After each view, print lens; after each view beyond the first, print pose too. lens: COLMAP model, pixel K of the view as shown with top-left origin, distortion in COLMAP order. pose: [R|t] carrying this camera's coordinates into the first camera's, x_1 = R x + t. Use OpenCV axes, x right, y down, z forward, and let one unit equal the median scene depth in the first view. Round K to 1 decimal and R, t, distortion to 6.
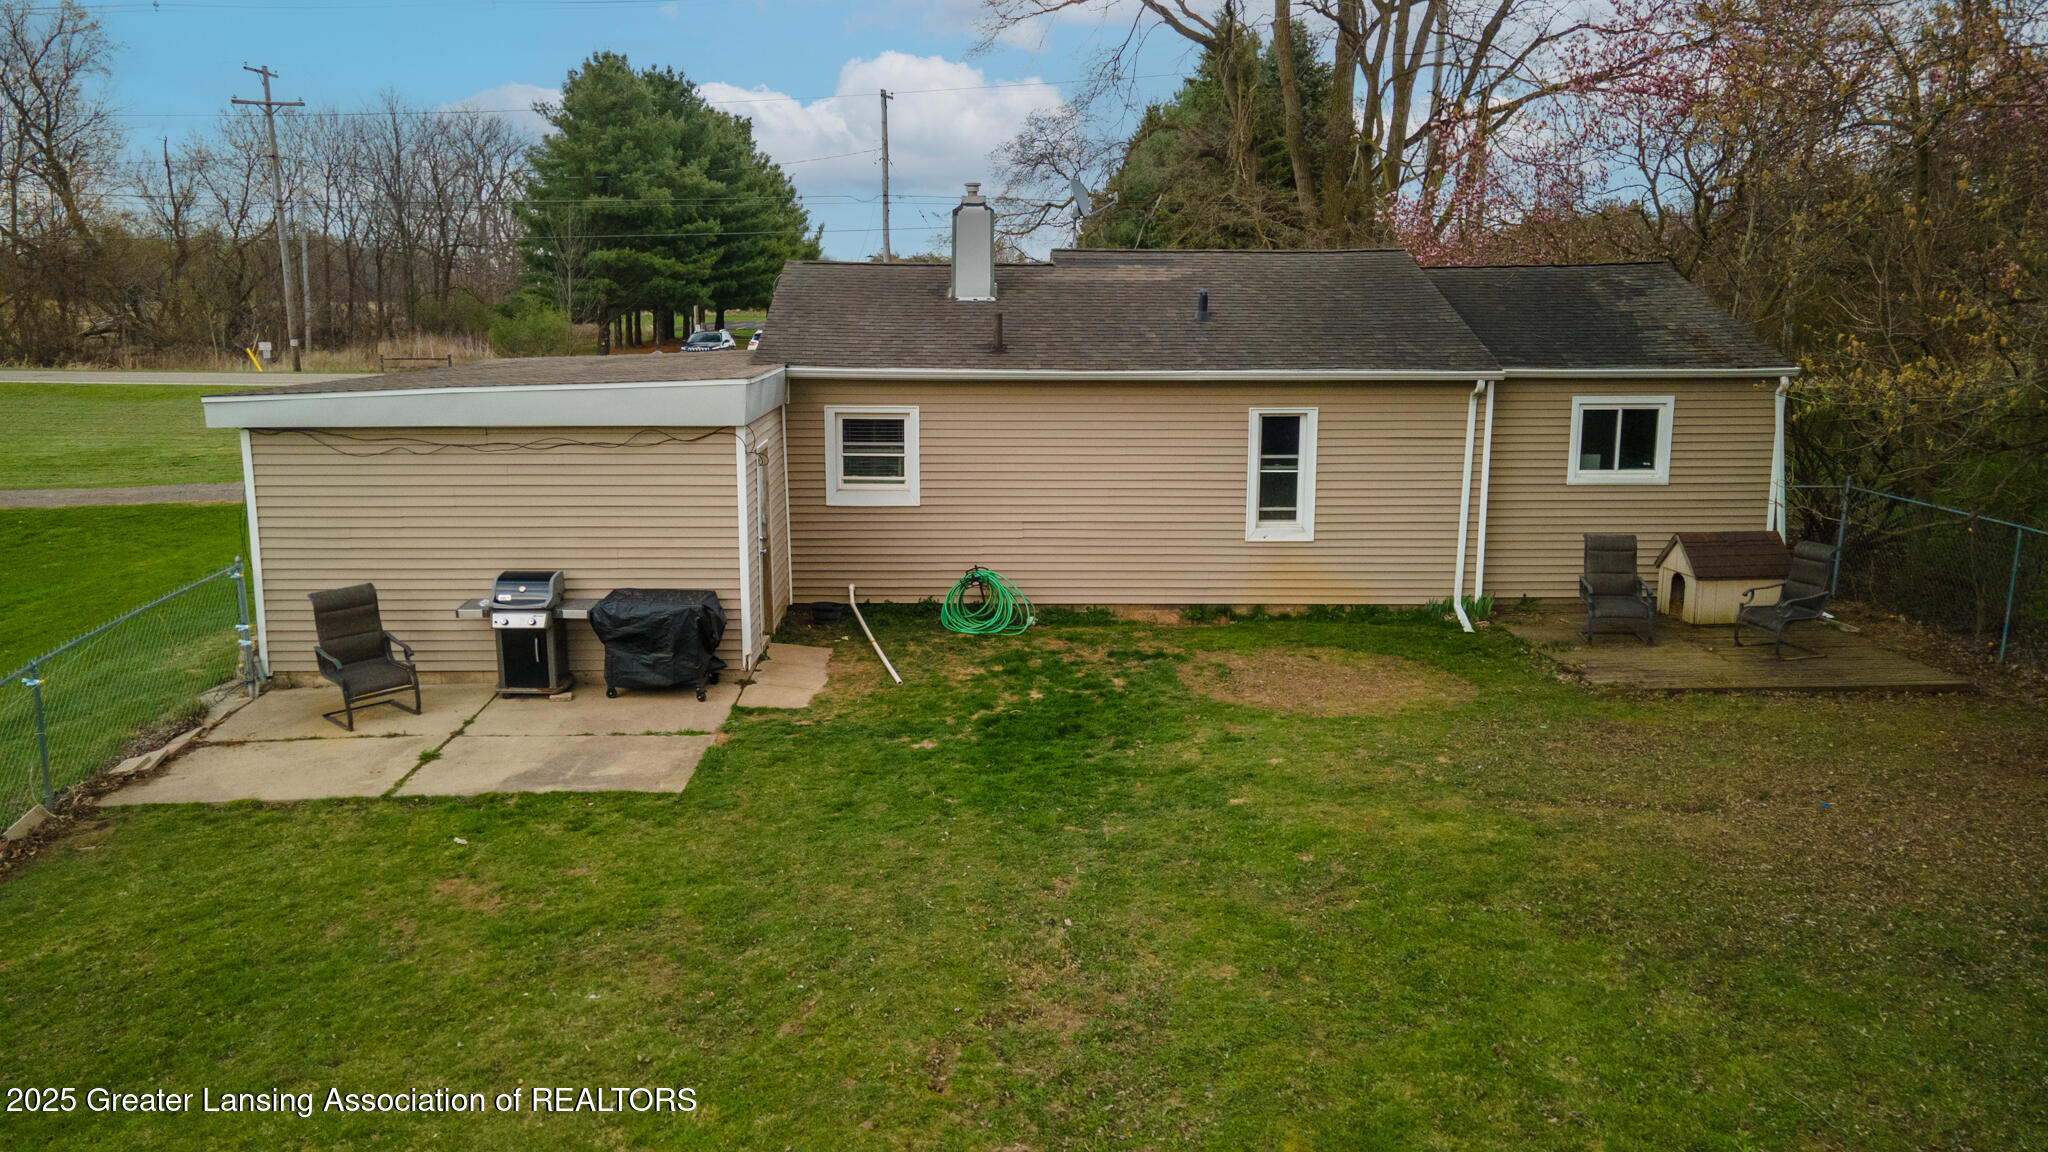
lens RADIAL K [[1485.2, 0, 1022.8], [0, 1485.2, 572.9], [0, 0, 1]] dist [0.048285, -0.000287]
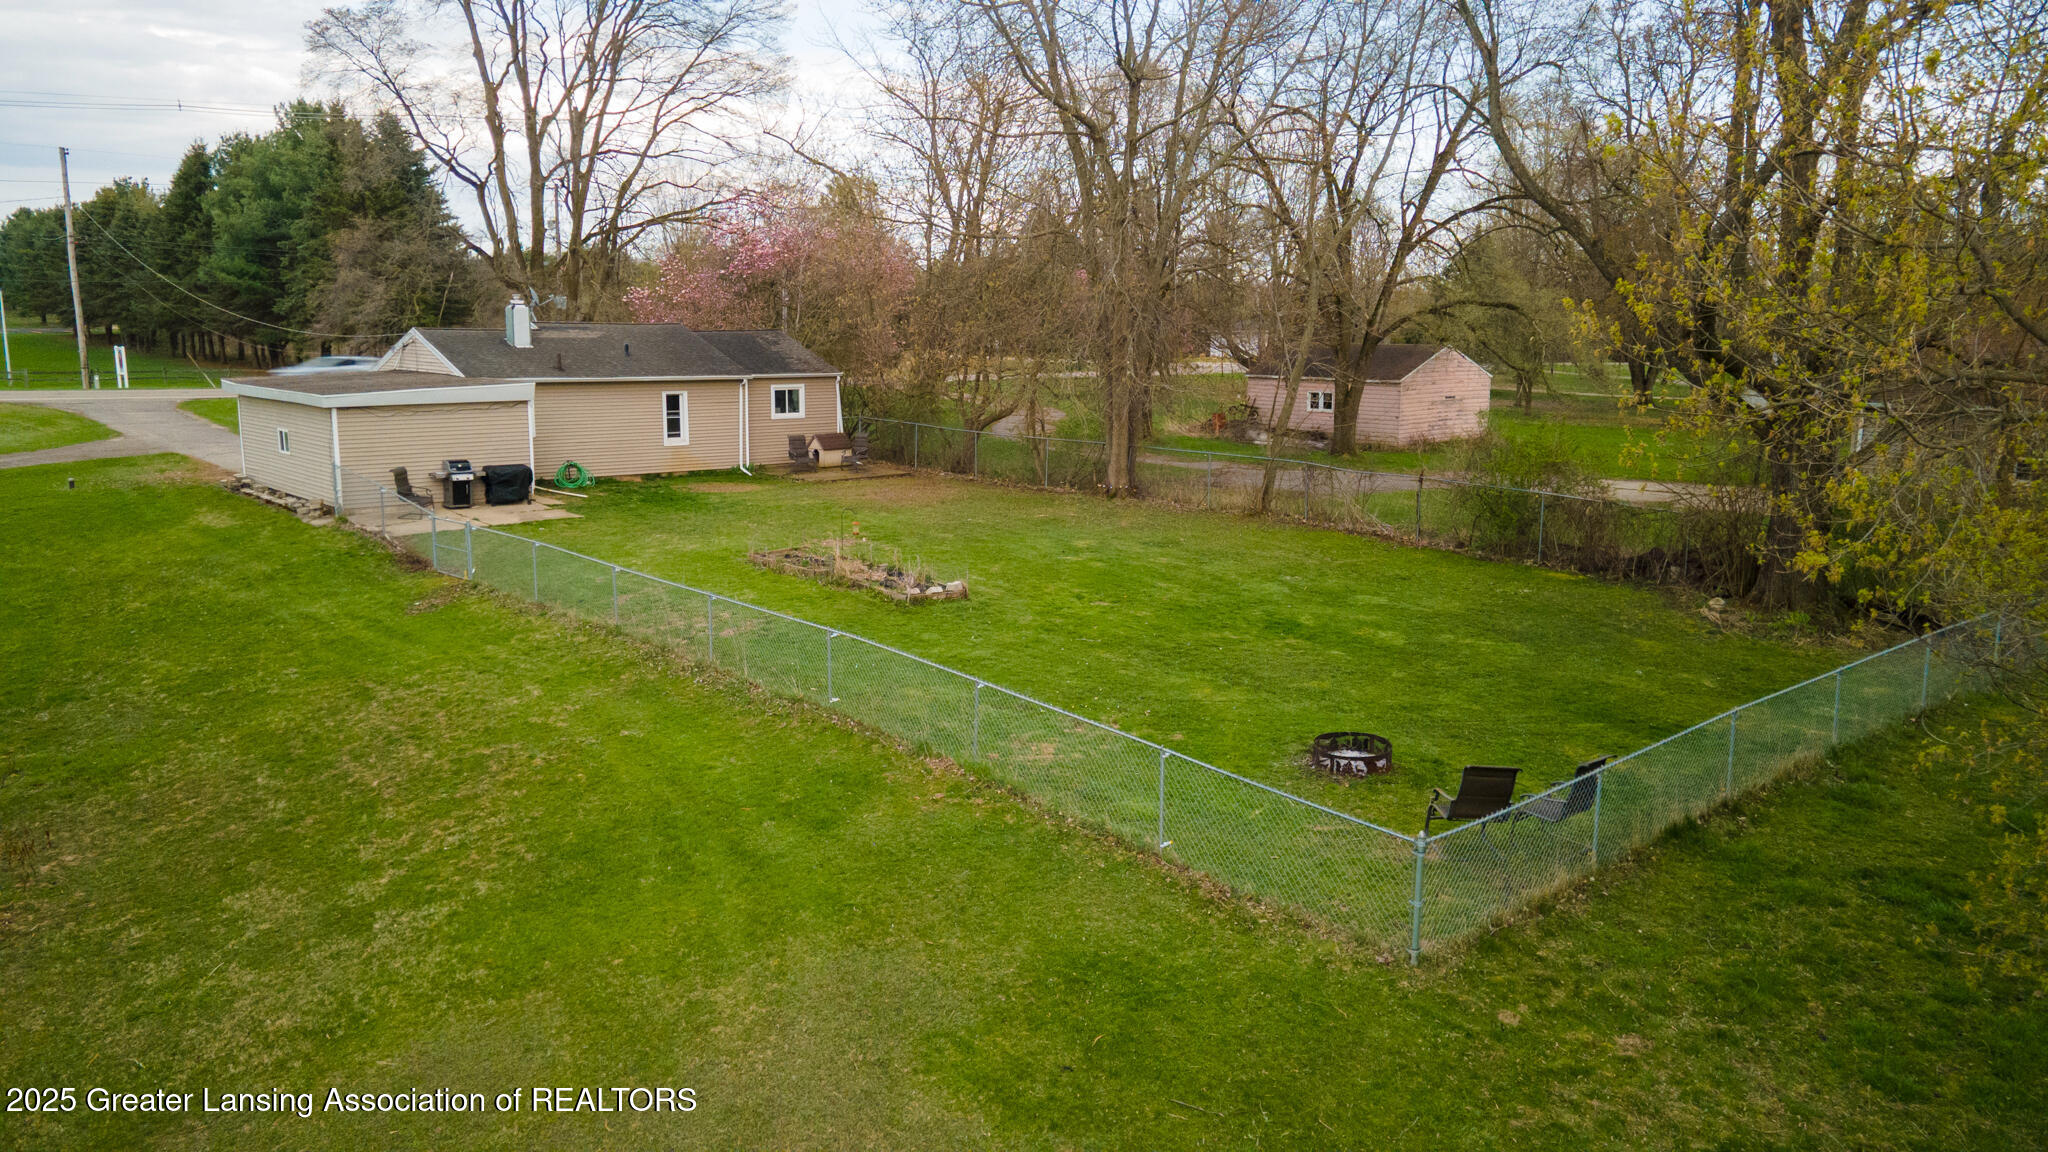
lens RADIAL K [[1485.2, 0, 1022.0], [0, 1485.2, 575.1], [0, 0, 1]] dist [0.048285, -0.000287]
pose [[0.762829, -0.105556, 0.637926, -0.996153], [0.107629, 0.993550, 0.035697, 0.166500], [-0.637579, 0.041429, 0.769270, -1.265434]]
